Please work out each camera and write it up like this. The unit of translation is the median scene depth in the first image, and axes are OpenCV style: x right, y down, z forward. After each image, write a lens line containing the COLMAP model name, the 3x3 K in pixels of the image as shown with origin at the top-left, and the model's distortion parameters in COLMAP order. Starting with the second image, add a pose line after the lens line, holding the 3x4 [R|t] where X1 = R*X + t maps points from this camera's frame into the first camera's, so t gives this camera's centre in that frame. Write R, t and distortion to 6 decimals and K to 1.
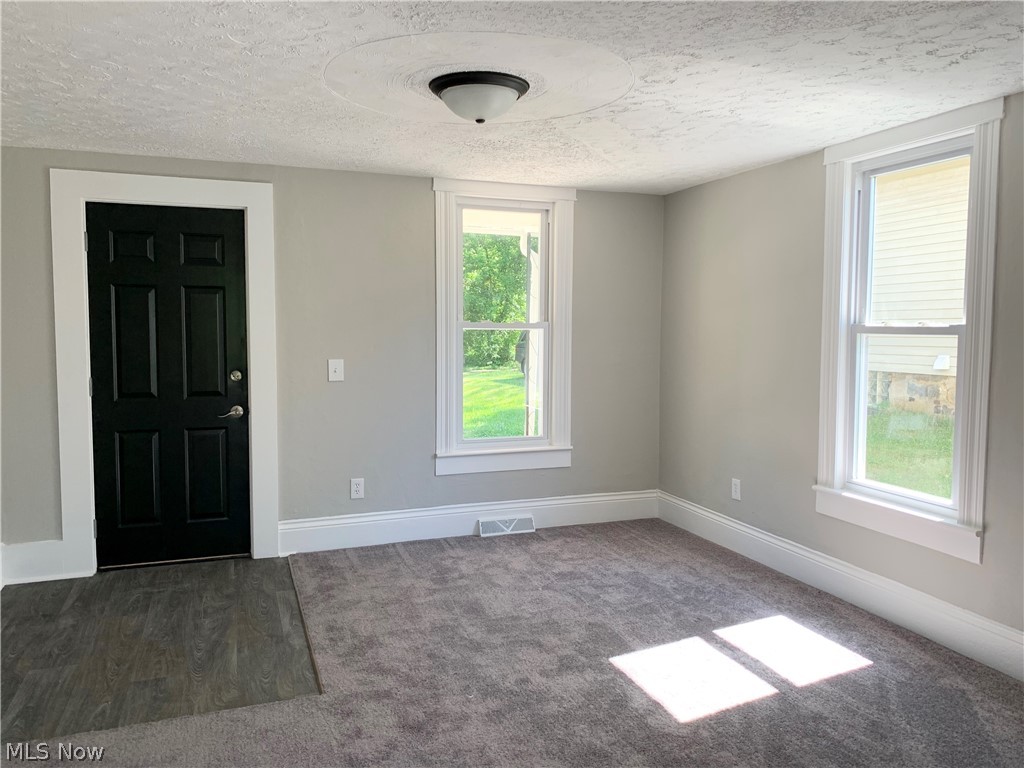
lens RADIAL K [[774.2, 0, 512.0], [0, 774.2, 384.0], [0, 0, 1]] dist [0.002055, 0.000927]
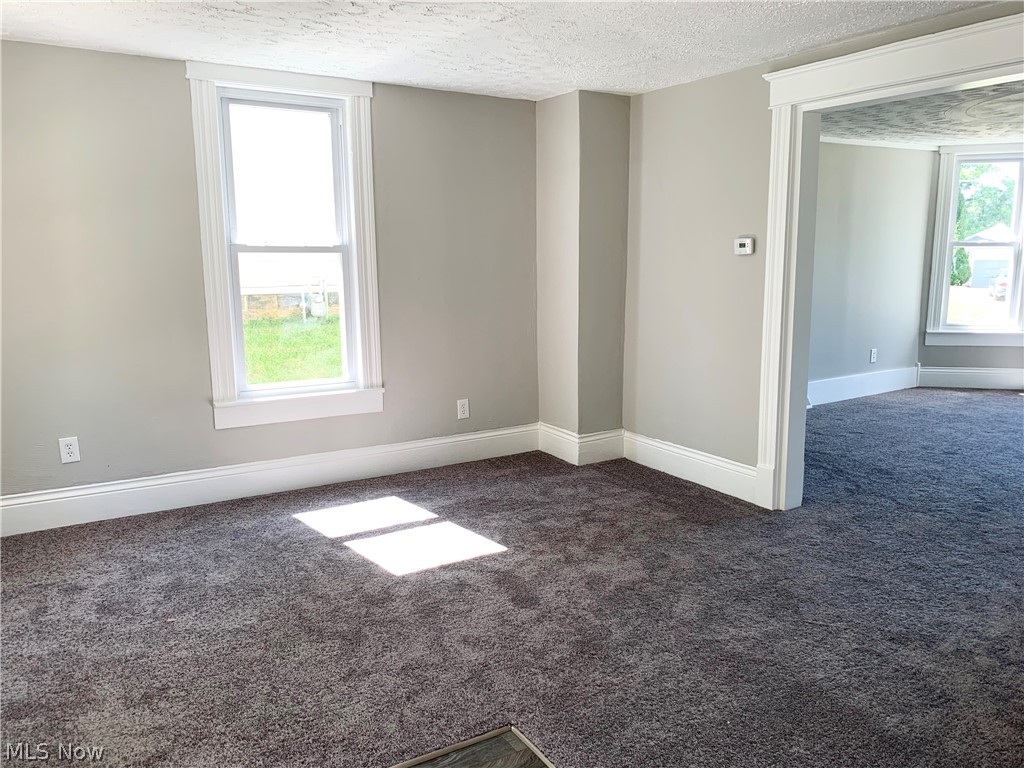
lens RADIAL K [[789.0, 0, 512.0], [0, 789.0, 384.0], [0, 0, 1]] dist [0.039999, -0.000338]
pose [[-0.178377, -0.172629, 0.968701, -0.801992], [0.076542, 0.979072, 0.188572, -0.073020], [-0.980981, 0.107783, -0.161431, 0.912868]]
